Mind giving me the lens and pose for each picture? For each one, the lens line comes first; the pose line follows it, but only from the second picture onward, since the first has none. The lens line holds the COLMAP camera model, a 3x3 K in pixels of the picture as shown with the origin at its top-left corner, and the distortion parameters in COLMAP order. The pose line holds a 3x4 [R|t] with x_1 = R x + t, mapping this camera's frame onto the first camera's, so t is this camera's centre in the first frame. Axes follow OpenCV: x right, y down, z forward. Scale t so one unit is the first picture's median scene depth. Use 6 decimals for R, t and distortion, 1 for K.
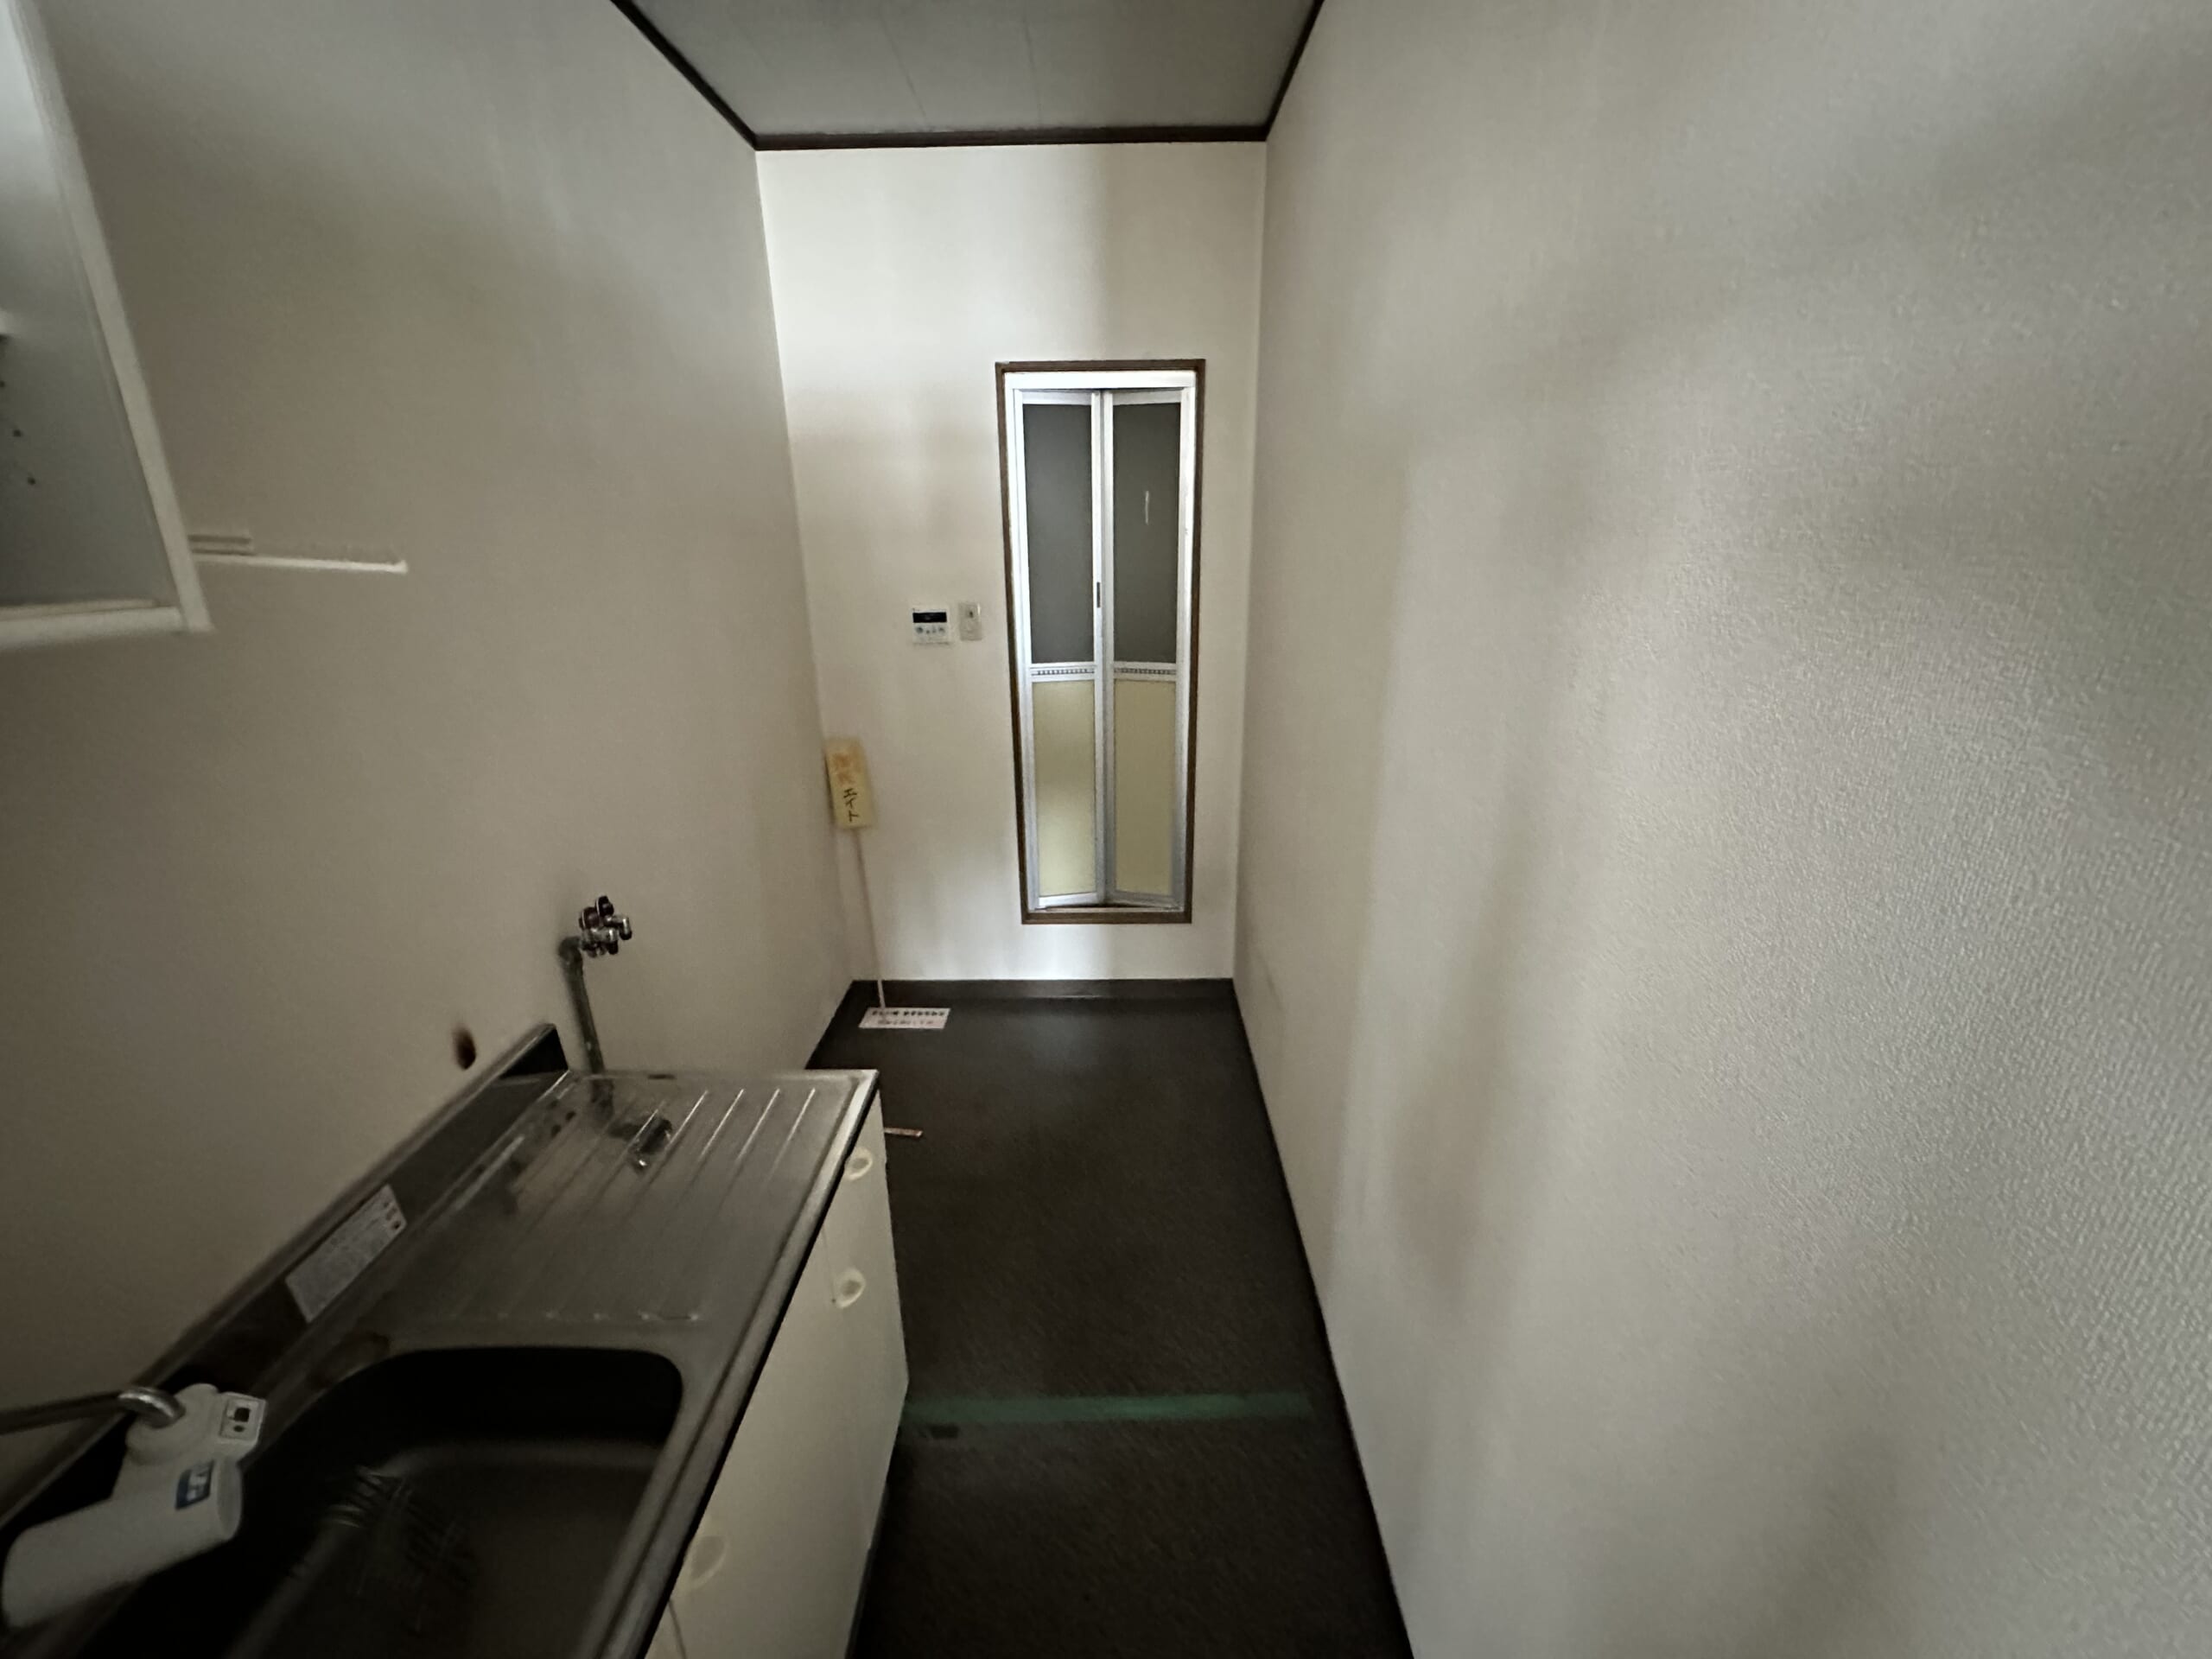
lens RADIAL K [[881.3, 0, 1101.6], [0, 881.3, 819.4], [0, 0, 1]] dist [-0.001192, 0.000760]
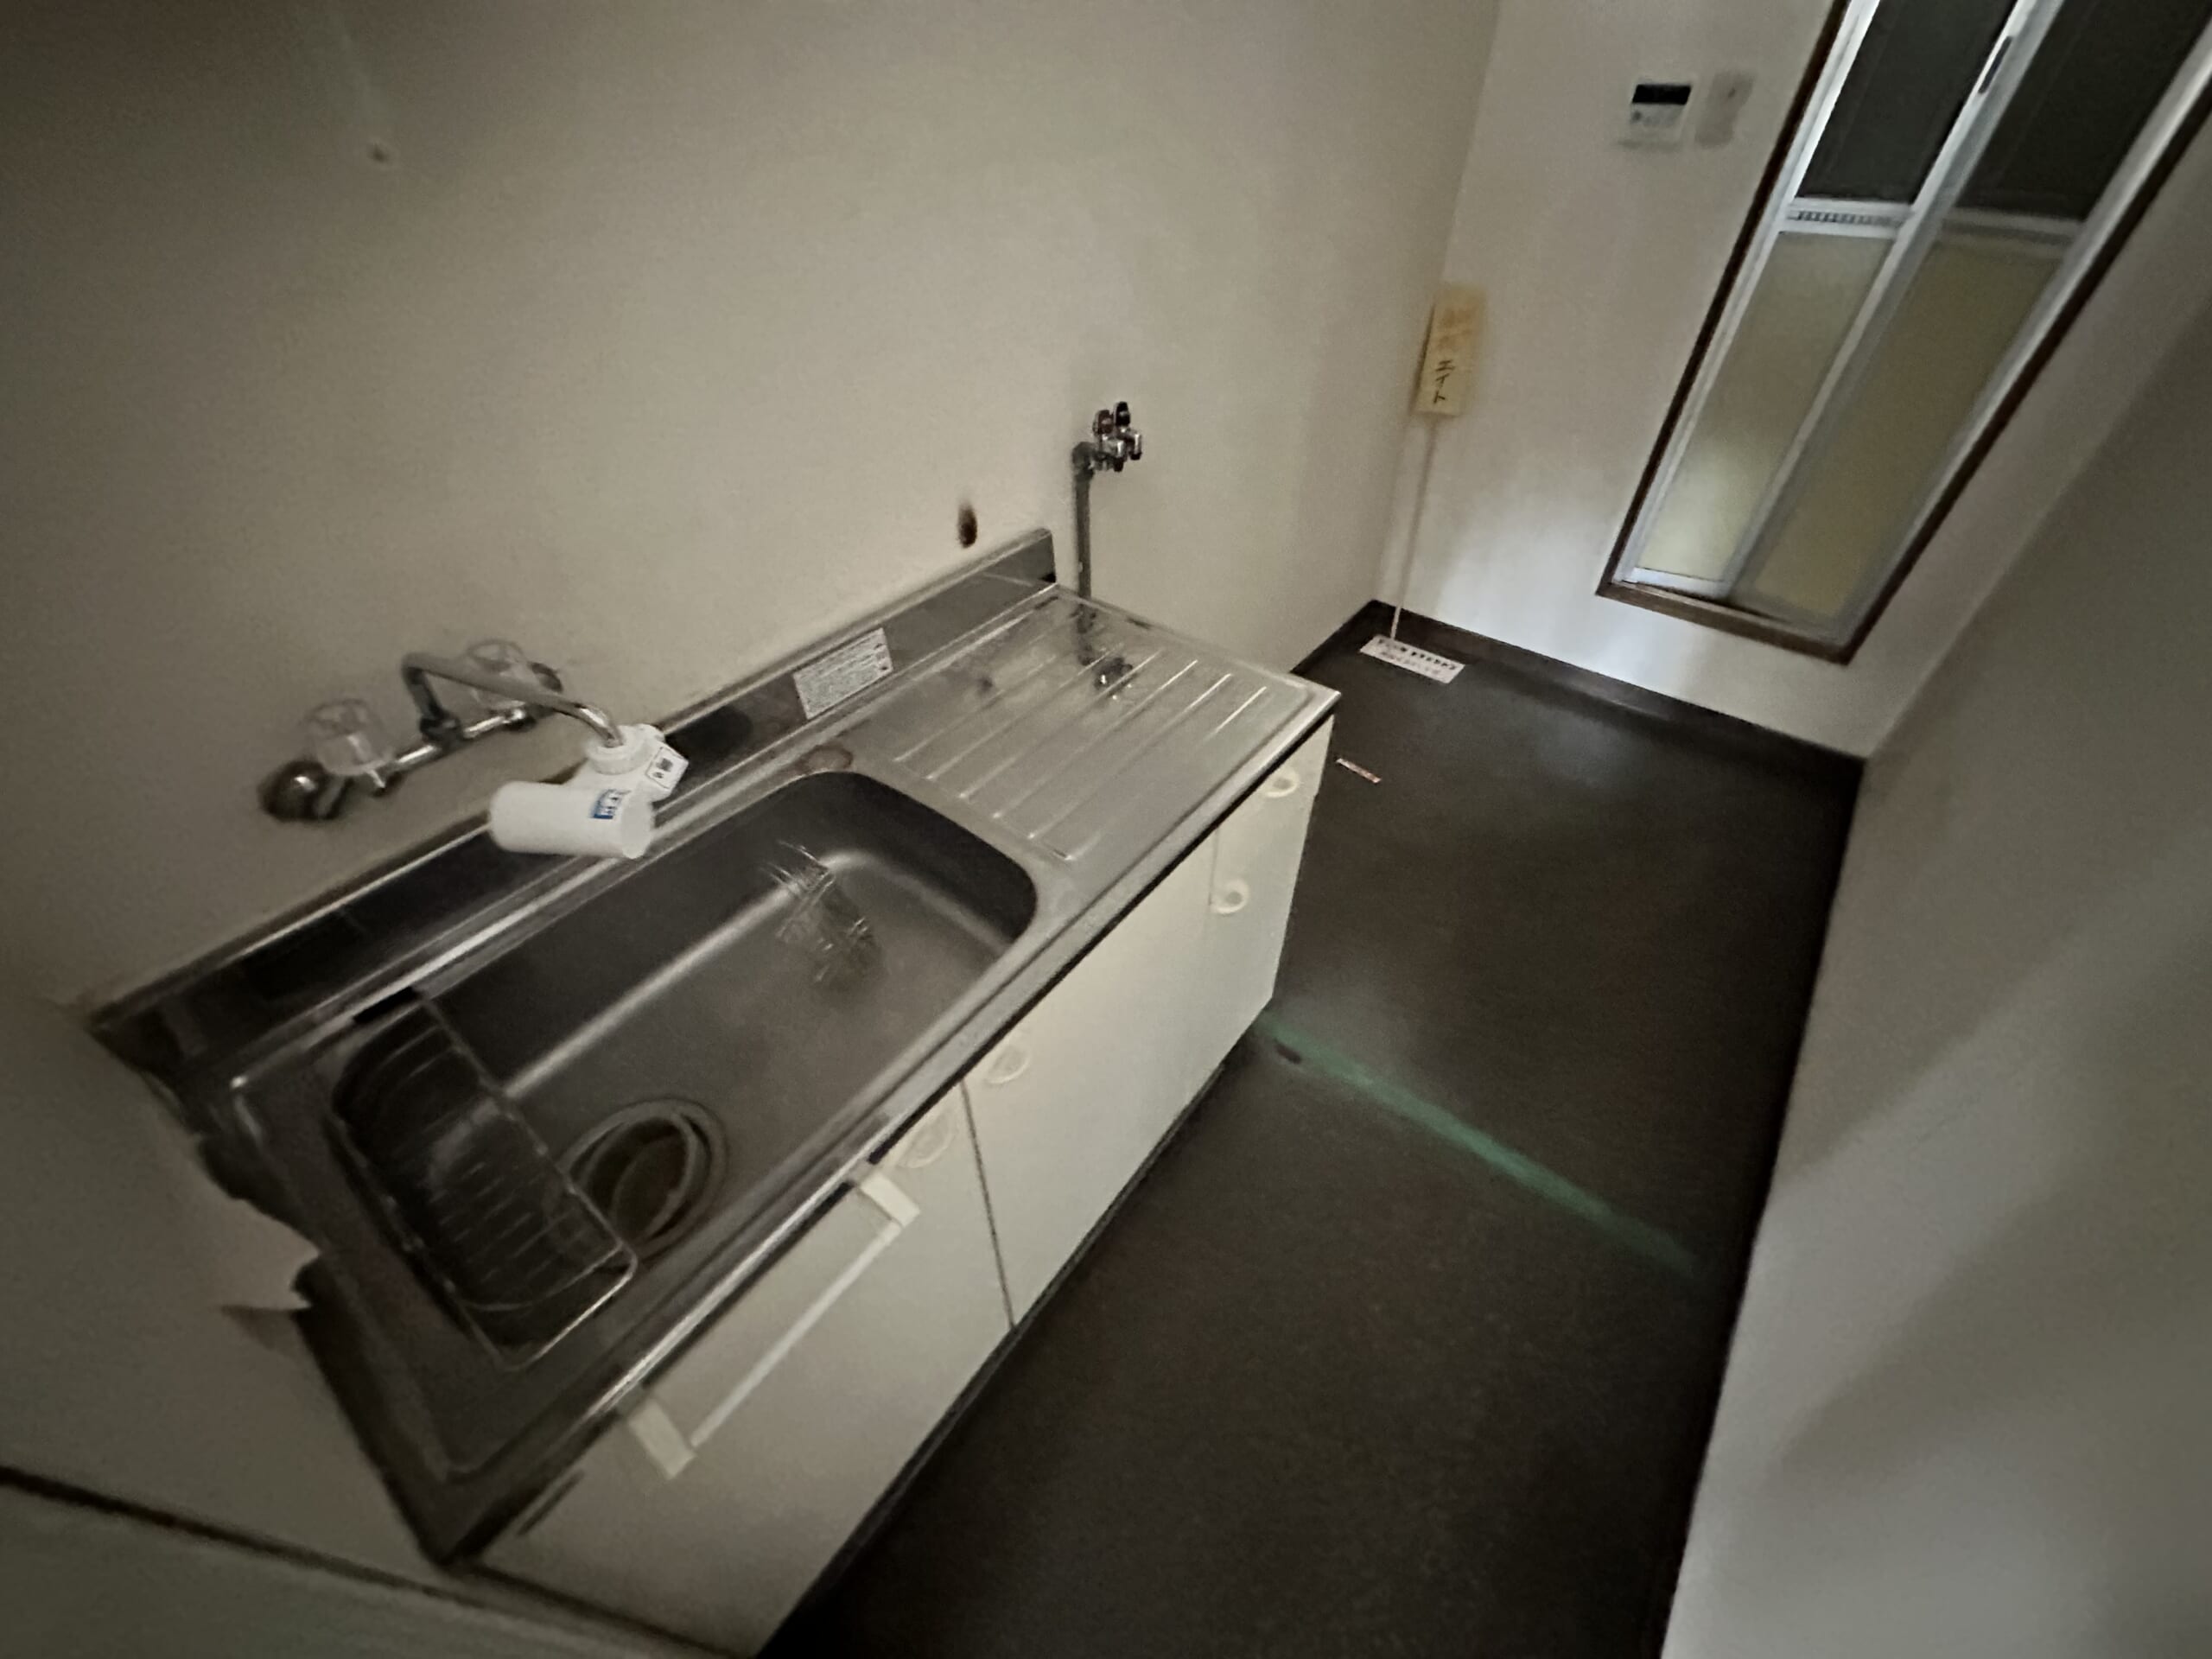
lens RADIAL K [[881.3, 0, 1109.7], [0, 881.3, 829.5], [0, 0, 1]] dist [-0.001192, 0.000760]
pose [[0.796154, 0.417655, -0.437839, -0.007908], [-0.200123, 0.864615, 0.460860, 0.052990], [0.571042, -0.279294, 0.771949, 0.185439]]
